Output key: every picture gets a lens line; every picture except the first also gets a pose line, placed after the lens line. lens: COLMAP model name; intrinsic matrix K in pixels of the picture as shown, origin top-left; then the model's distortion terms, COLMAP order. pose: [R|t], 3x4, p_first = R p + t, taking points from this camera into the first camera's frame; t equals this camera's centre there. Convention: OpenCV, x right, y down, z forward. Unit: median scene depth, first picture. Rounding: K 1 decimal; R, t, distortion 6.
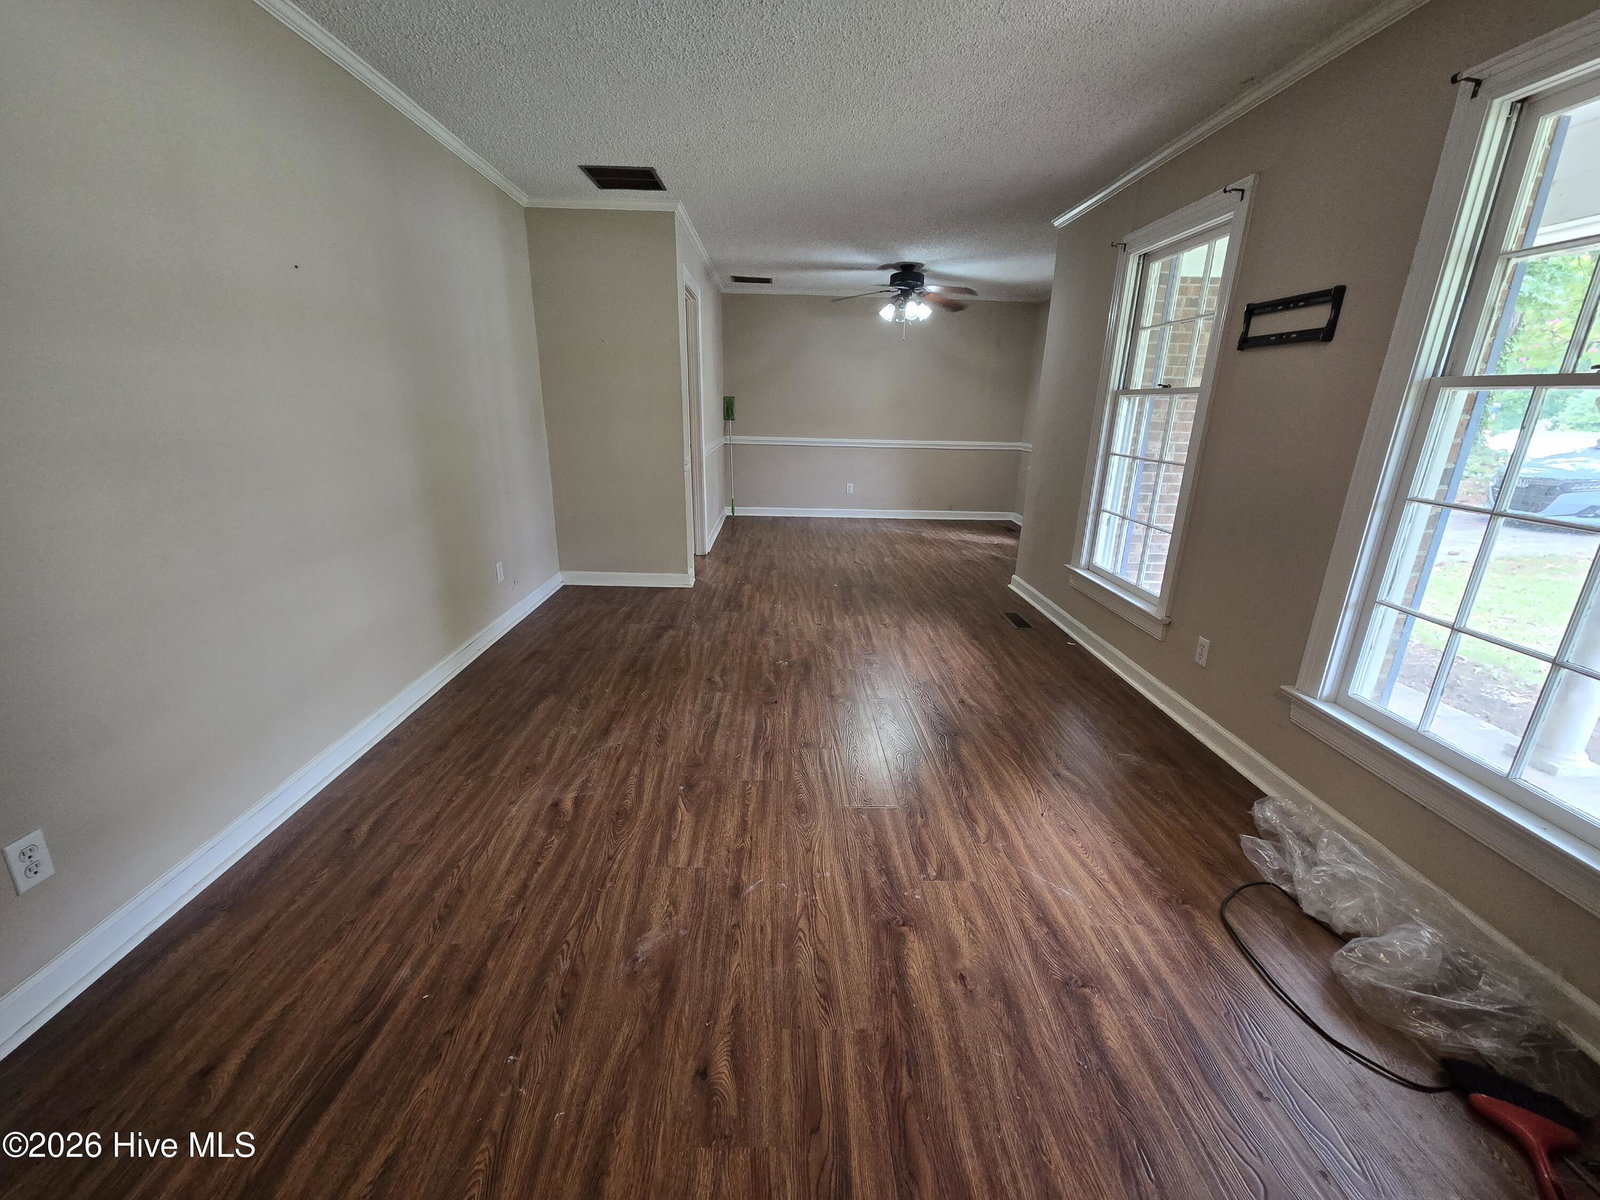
lens RADIAL K [[658.0, 0, 795.7], [0, 658.0, 603.6], [0, 0, 1]] dist [0.006942, 0.000317]
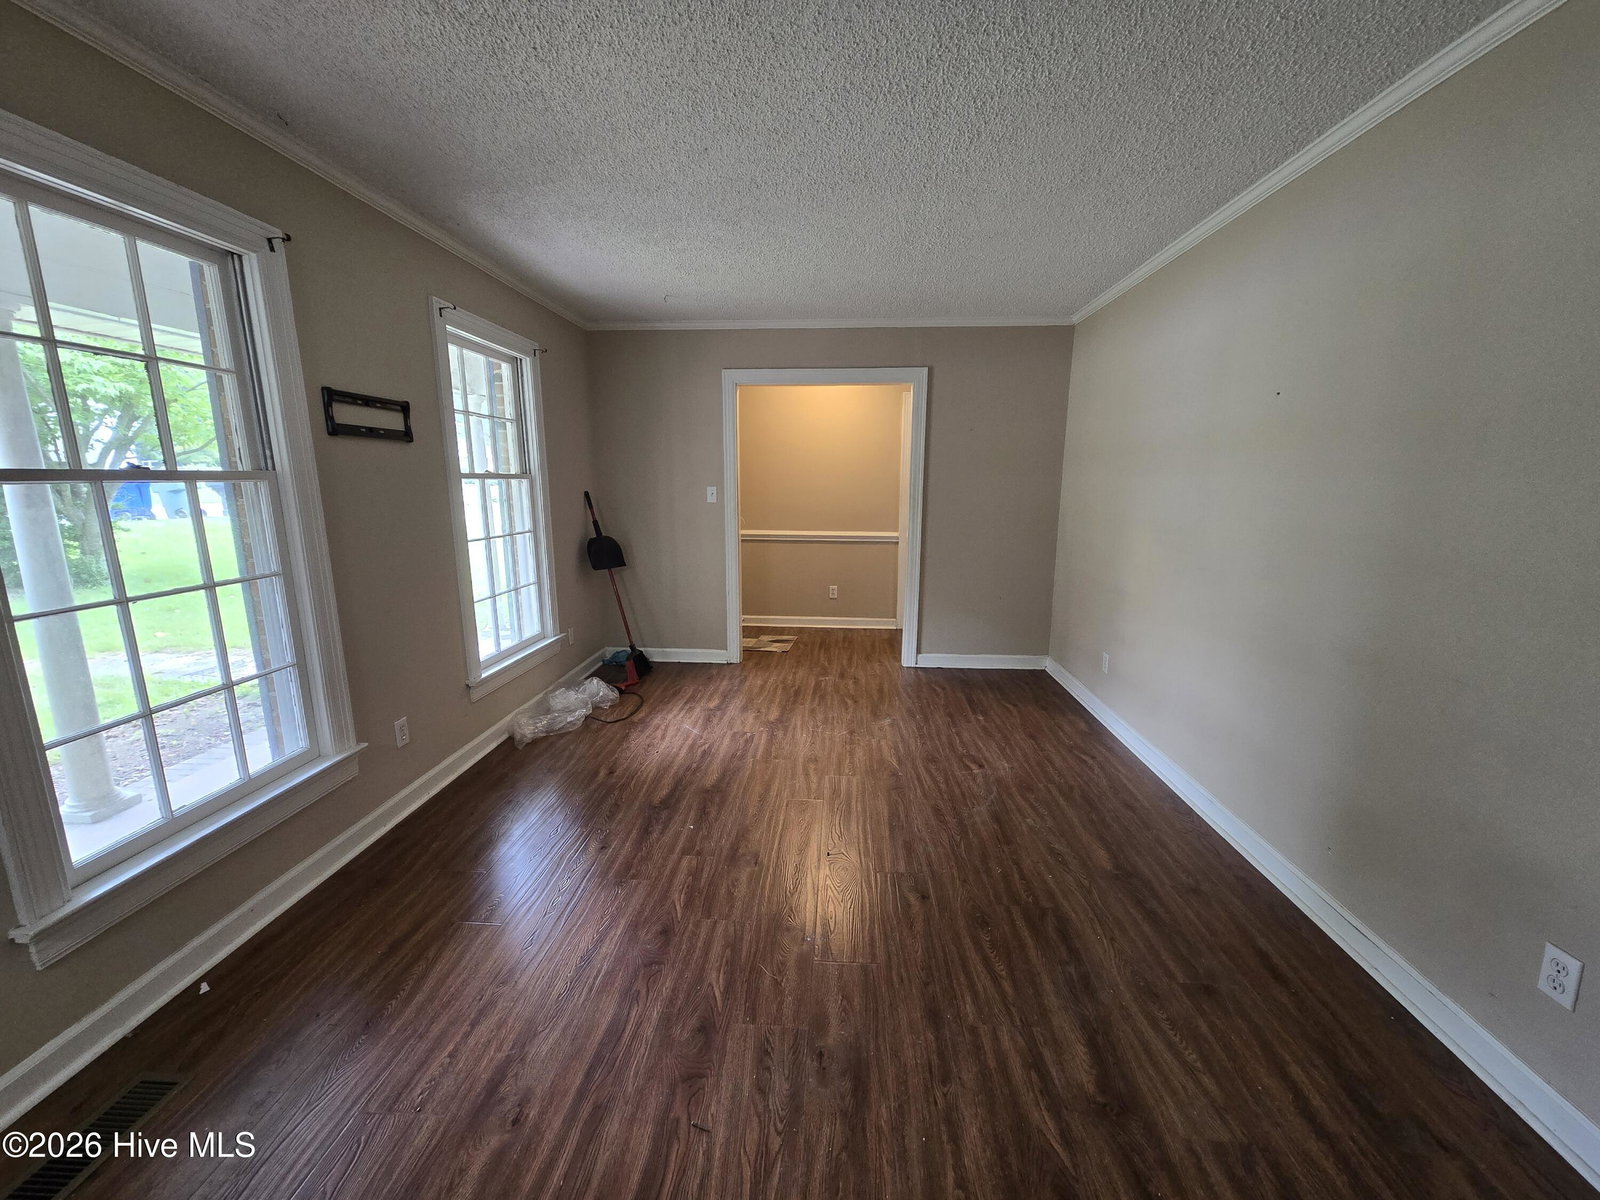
lens RADIAL K [[658.0, 0, 801.3], [0, 658.0, 608.1], [0, 0, 1]] dist [0.006942, 0.000317]
pose [[-0.996256, -0.039347, 0.076977, -0.066491], [0.001951, 0.879960, 0.475045, -0.723003], [-0.086428, 0.473416, -0.876588, 2.218033]]
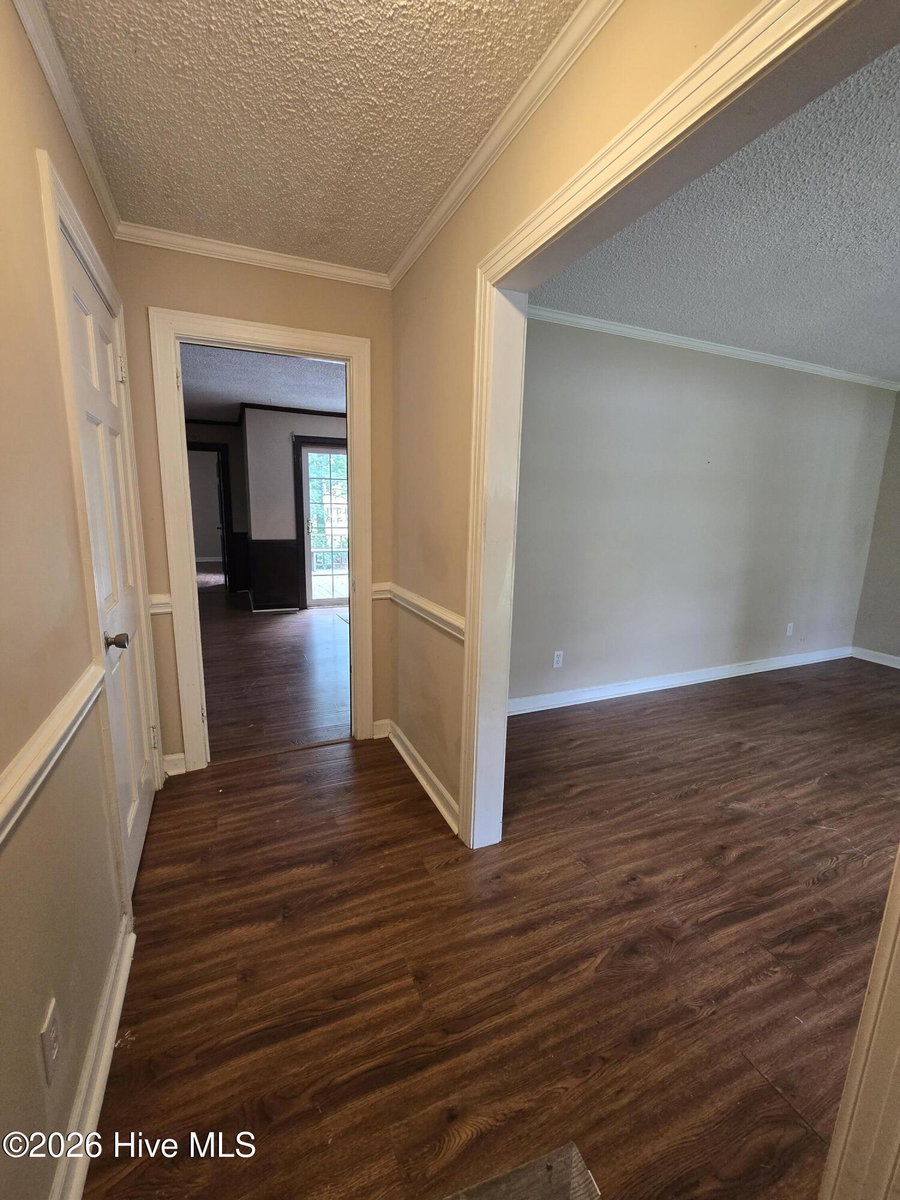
lens RADIAL K [[493.5, 0, 447.3], [0, 493.5, 599.2], [0, 0, 1]] dist [0.006942, 0.000317]
pose [[0.383854, 0.160146, -0.909400, 0.490455], [-0.284539, 0.957437, 0.048502, 0.098166], [0.878461, 0.240142, 0.413084, -0.333713]]
